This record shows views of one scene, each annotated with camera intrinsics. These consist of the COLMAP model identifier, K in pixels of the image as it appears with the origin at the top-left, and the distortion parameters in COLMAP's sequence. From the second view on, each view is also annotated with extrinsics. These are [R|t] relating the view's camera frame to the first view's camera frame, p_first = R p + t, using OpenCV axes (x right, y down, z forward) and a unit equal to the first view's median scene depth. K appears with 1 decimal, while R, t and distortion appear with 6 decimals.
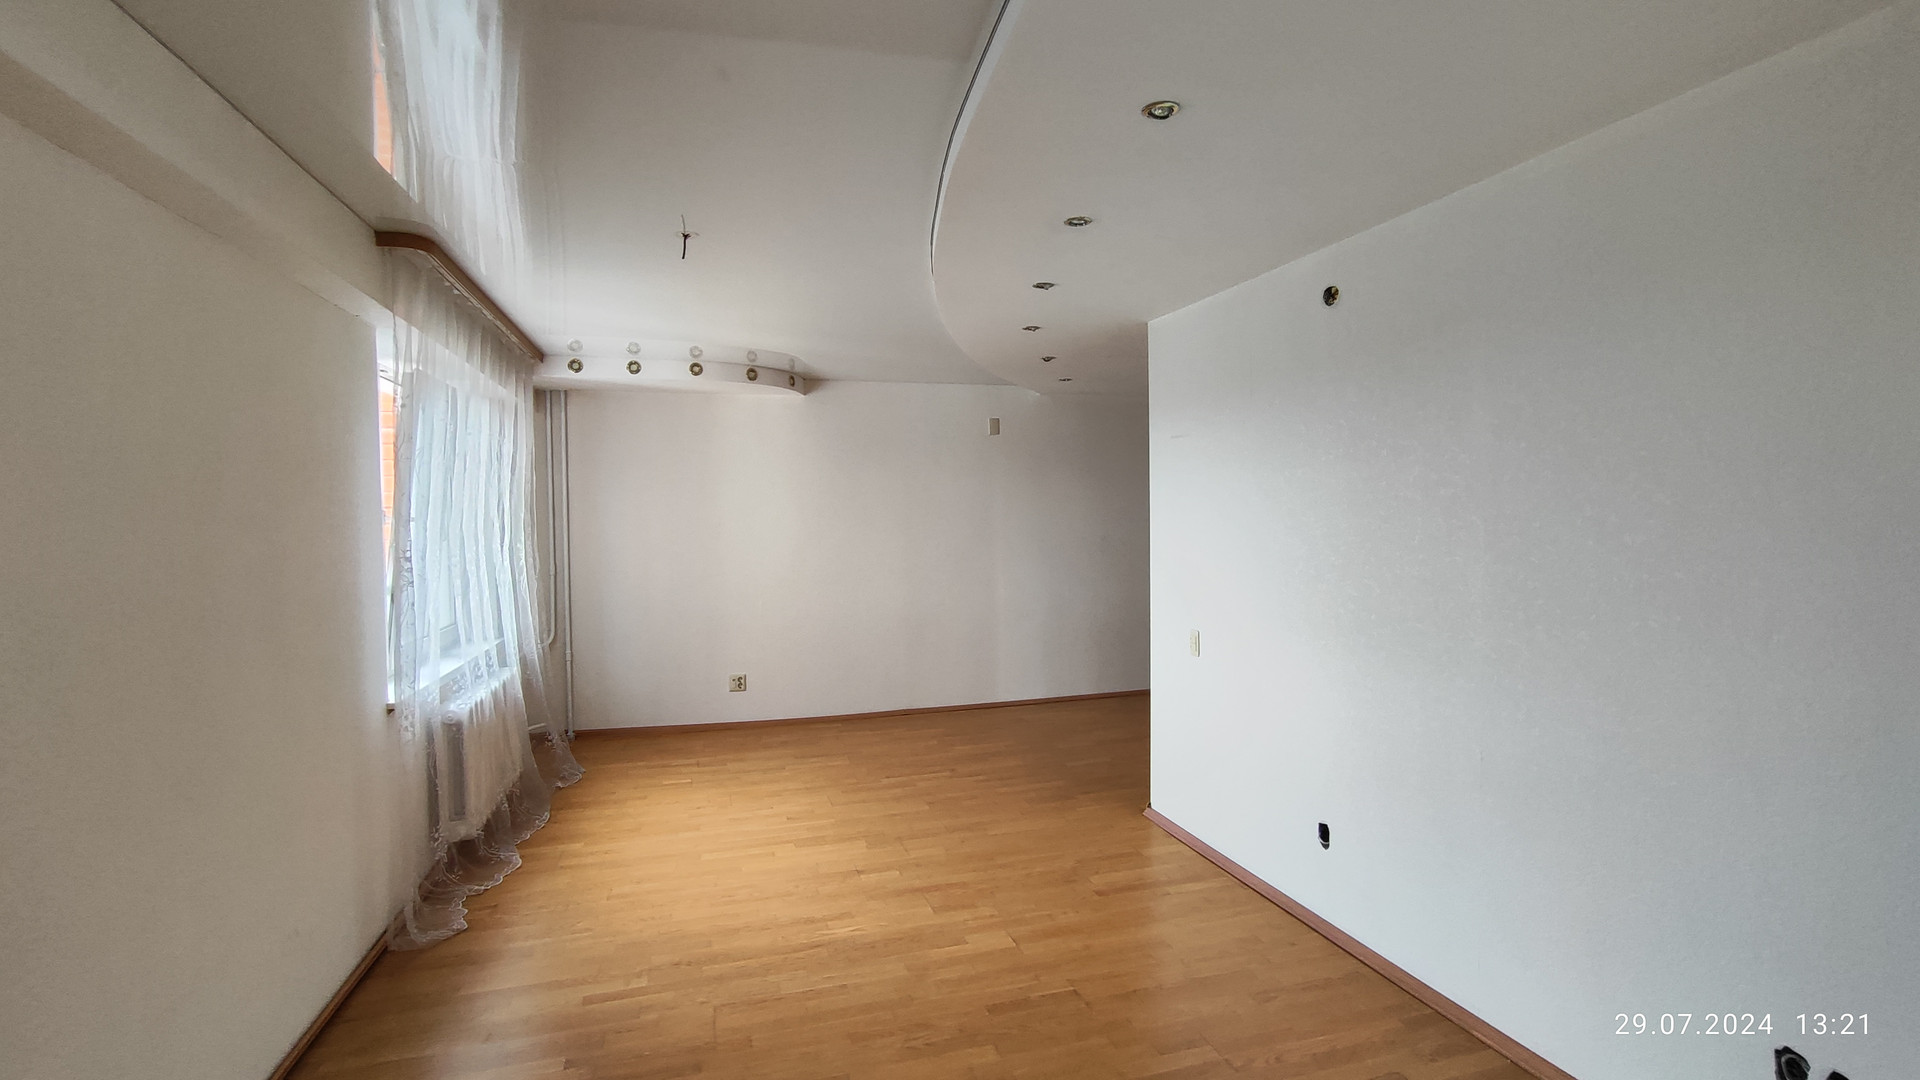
lens RADIAL K [[876.0, 0, 966.1], [0, 876.0, 541.3], [0, 0, 1]] dist [-0.016985, 0.008707]
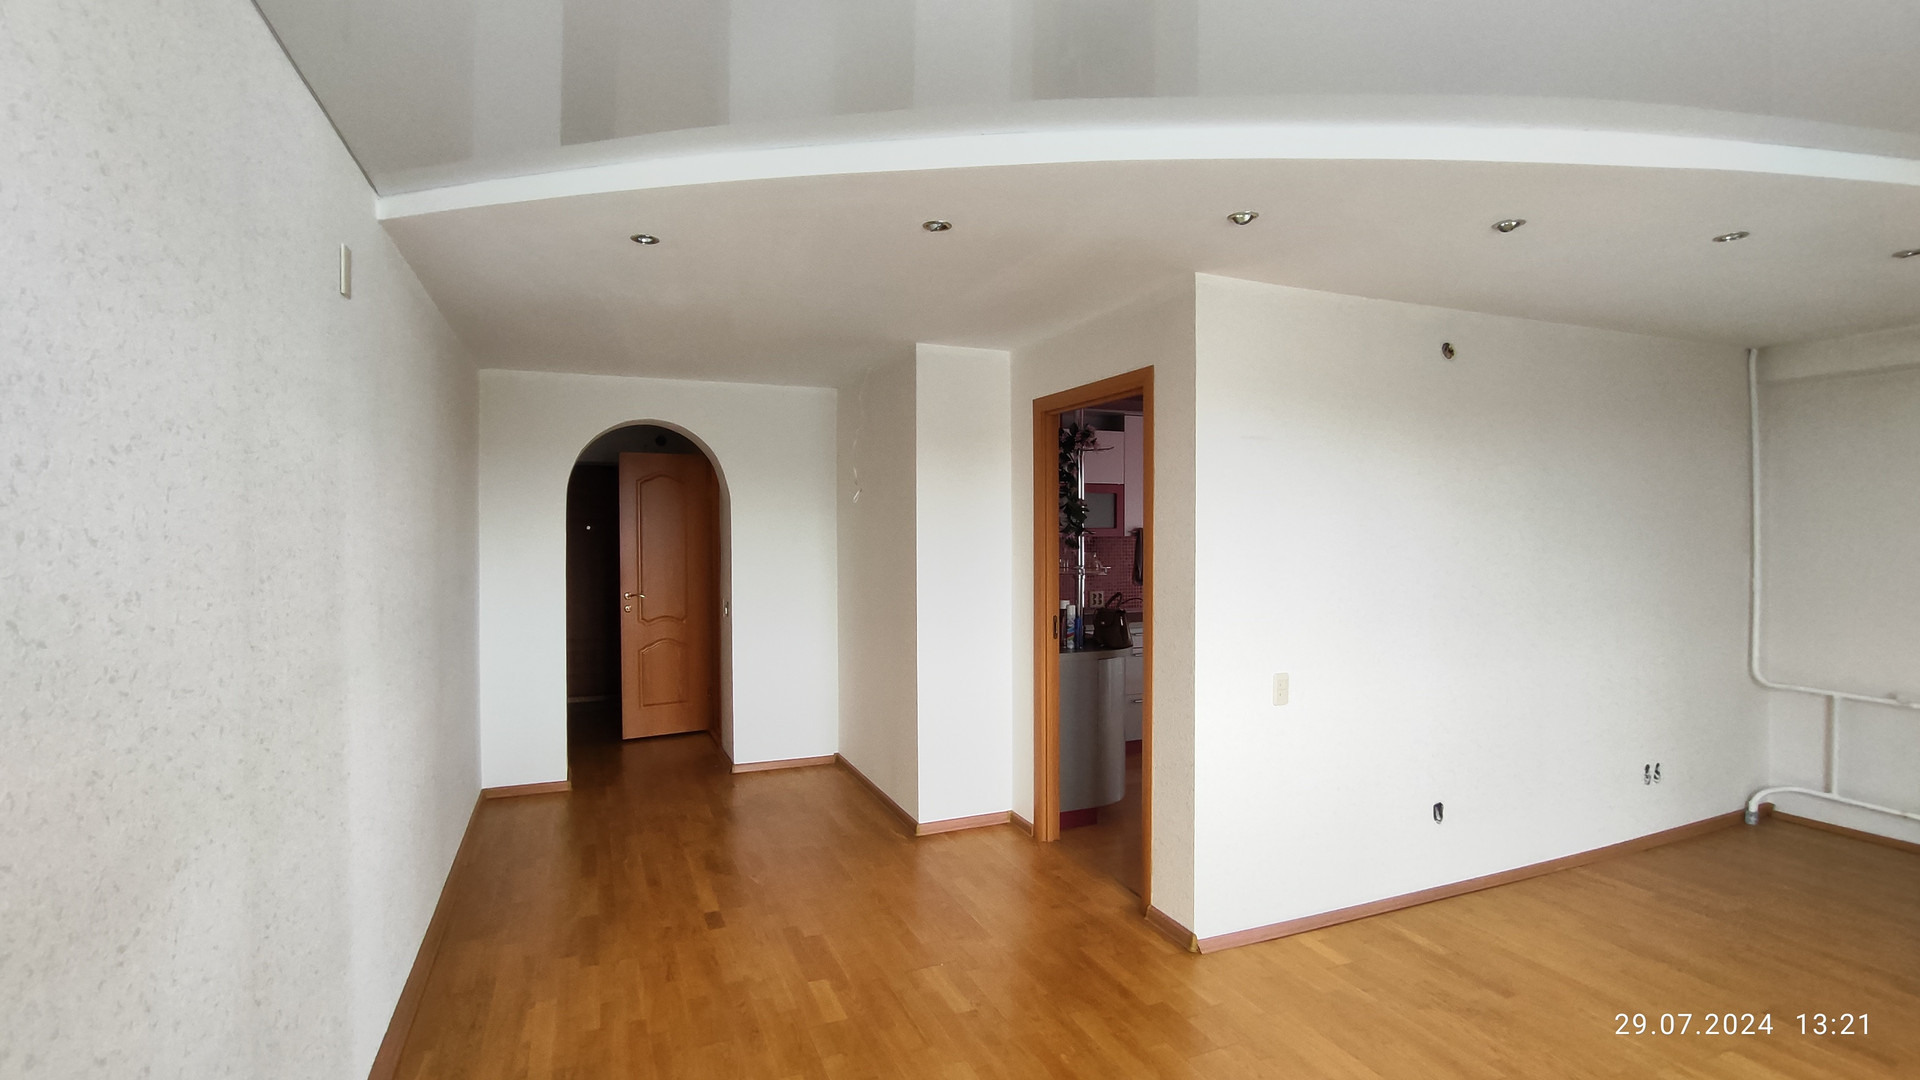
lens RADIAL K [[876.0, 0, 951.1], [0, 876.0, 536.0], [0, 0, 1]] dist [-0.016985, 0.008707]
pose [[-0.098758, 0.002390, 0.995109, -0.600626], [0.035985, 0.999352, 0.001172, -0.043671], [-0.994461, 0.035925, -0.098780, 1.567263]]
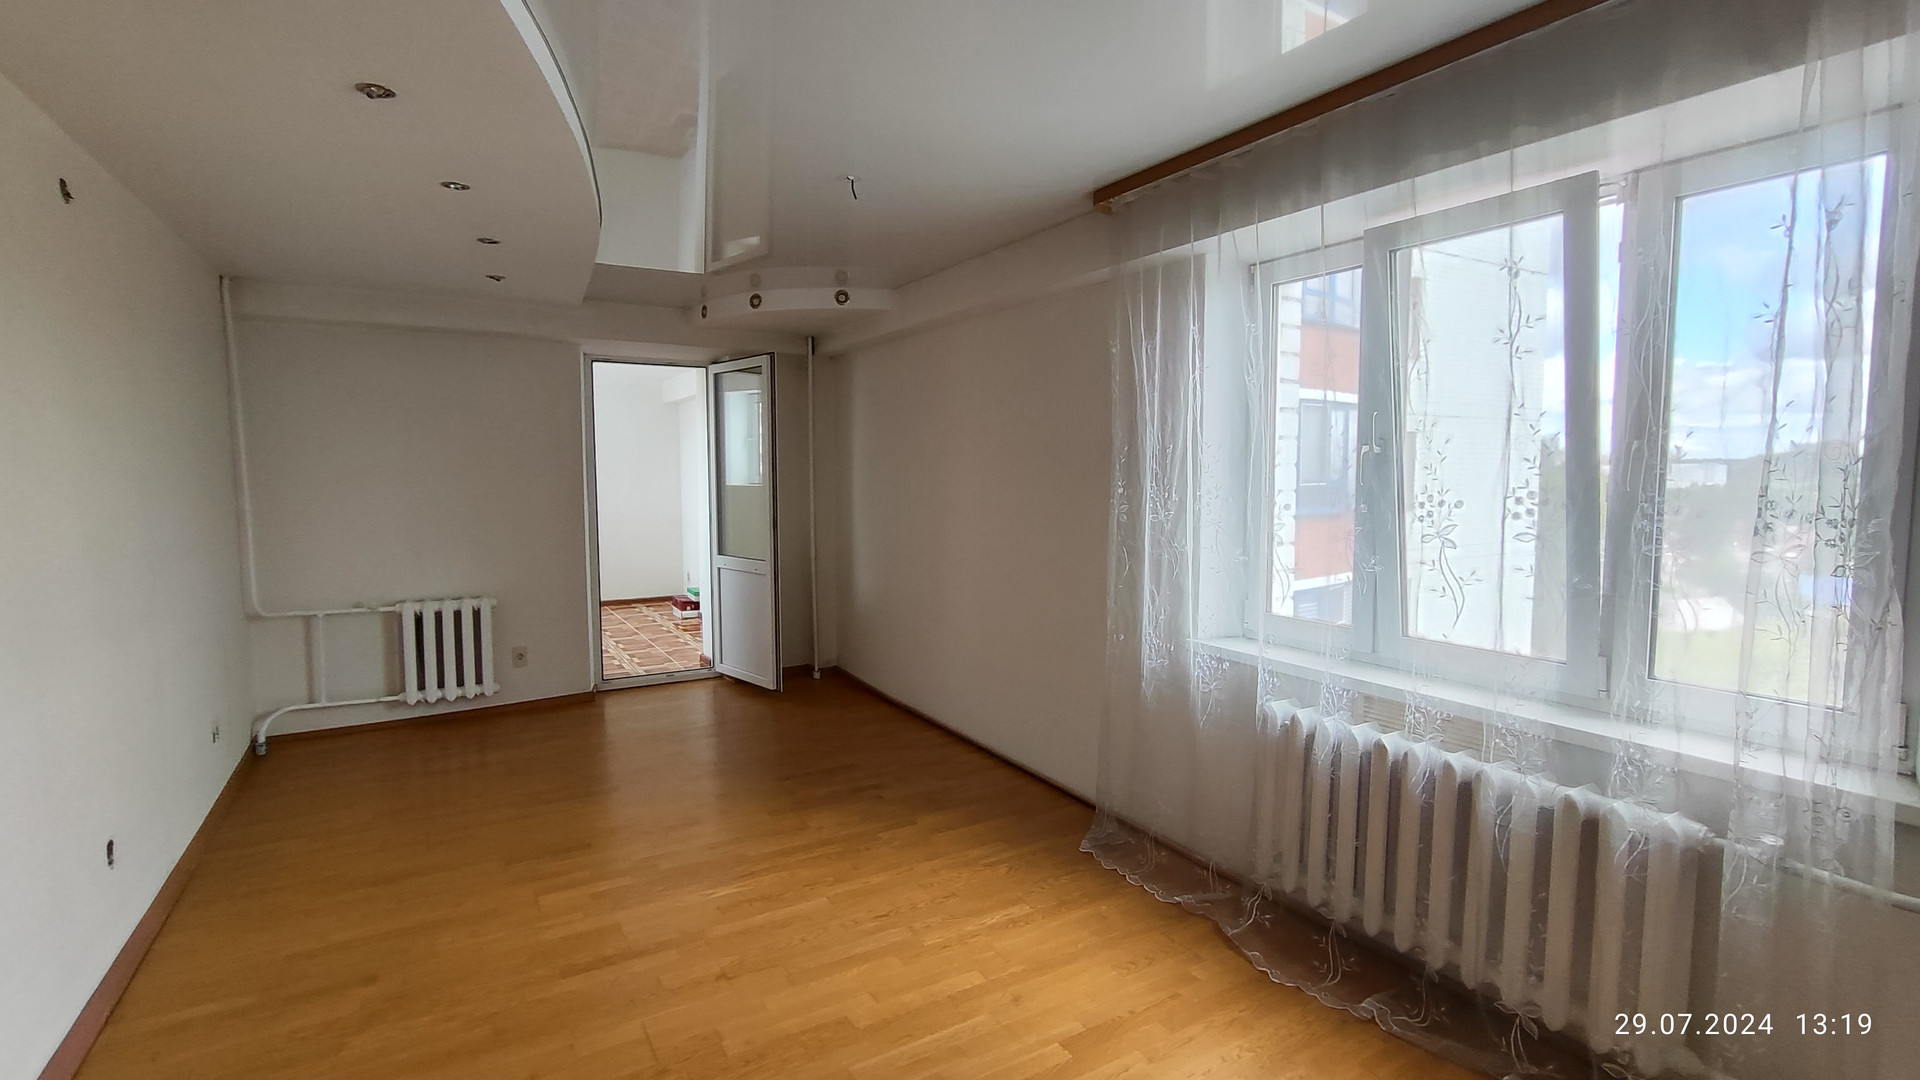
lens RADIAL K [[876.0, 0, 966.8], [0, 876.0, 540.7], [0, 0, 1]] dist [-0.016985, 0.008707]
pose [[-0.968562, 0.030283, -0.246922, -0.157160], [0.002160, 0.993549, 0.113381, -0.038301], [0.248763, 0.109283, -0.962379, 1.759585]]
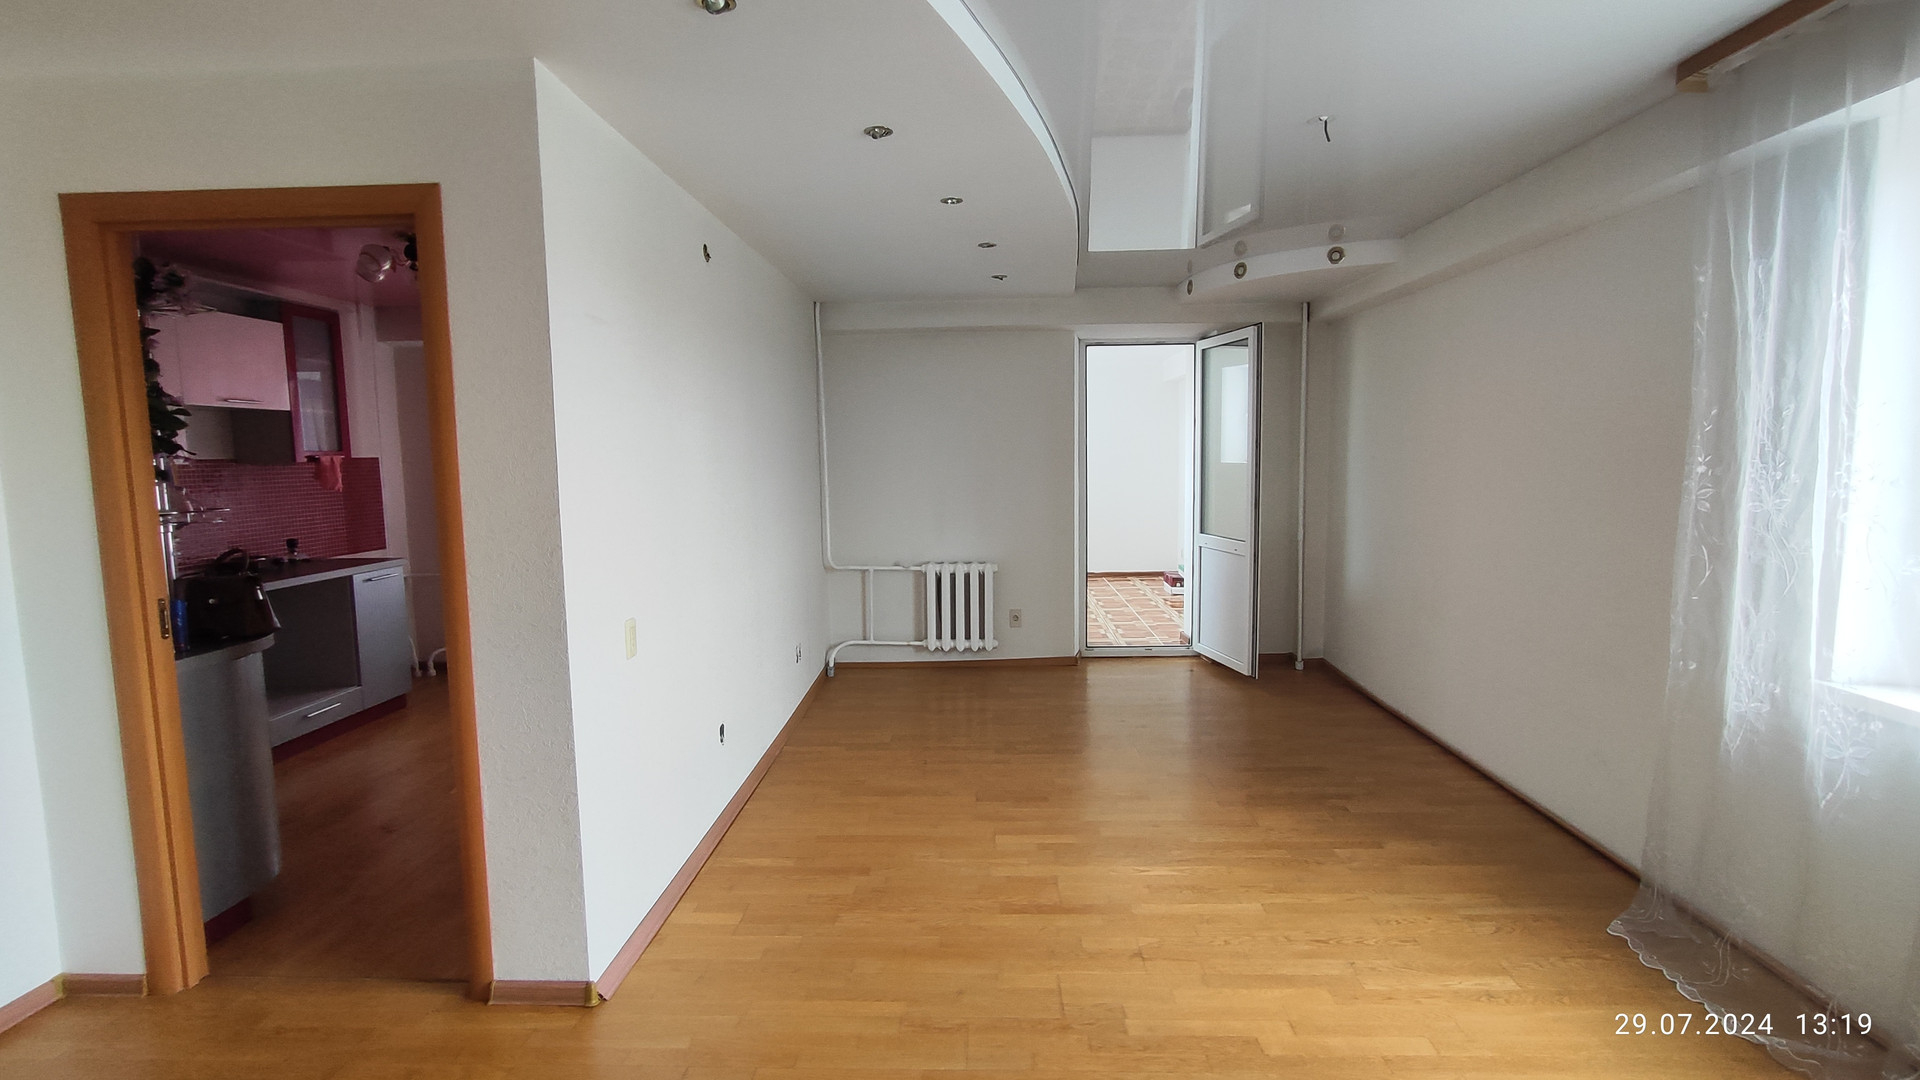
lens RADIAL K [[876.0, 0, 957.6], [0, 876.0, 541.3], [0, 0, 1]] dist [-0.016985, 0.008707]
pose [[-0.945242, -0.008689, 0.326254, -0.219123], [0.035337, 0.991044, 0.128775, -0.037760], [-0.324451, 0.133253, -0.936470, 1.736055]]
